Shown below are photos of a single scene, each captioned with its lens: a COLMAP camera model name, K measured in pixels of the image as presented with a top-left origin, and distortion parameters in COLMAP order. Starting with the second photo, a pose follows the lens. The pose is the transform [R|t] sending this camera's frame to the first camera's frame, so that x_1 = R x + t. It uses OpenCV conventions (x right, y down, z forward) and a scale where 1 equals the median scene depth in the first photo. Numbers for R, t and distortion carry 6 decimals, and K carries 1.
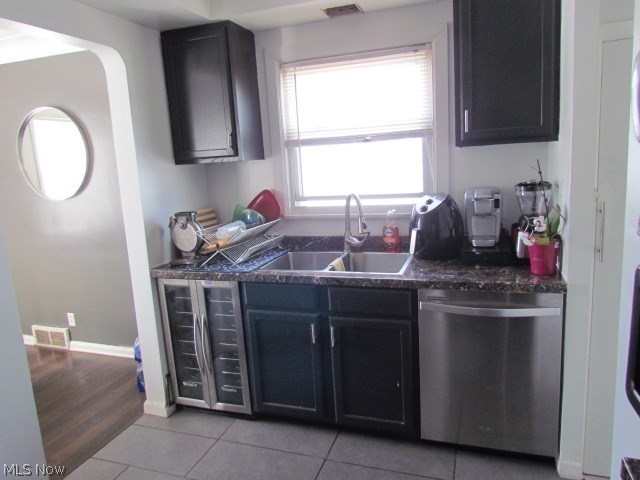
lens RADIAL K [[471.4, 0, 320.0], [0, 471.4, 240.0], [0, 0, 1]] dist [0.000806, 0.006809]
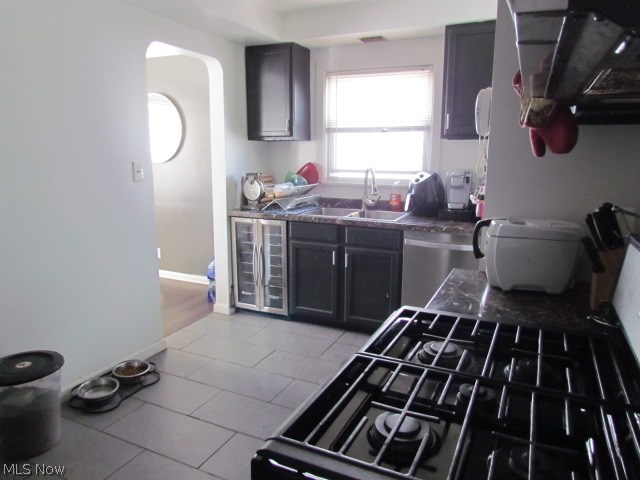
lens RADIAL K [[471.4, 0, 320.0], [0, 471.4, 240.0], [0, 0, 1]] dist [0.000806, 0.006809]
pose [[0.993404, 0.080632, -0.081528, 0.051984], [-0.079399, 0.996676, 0.018260, 0.103094], [0.082729, -0.011667, 0.996504, -0.426995]]
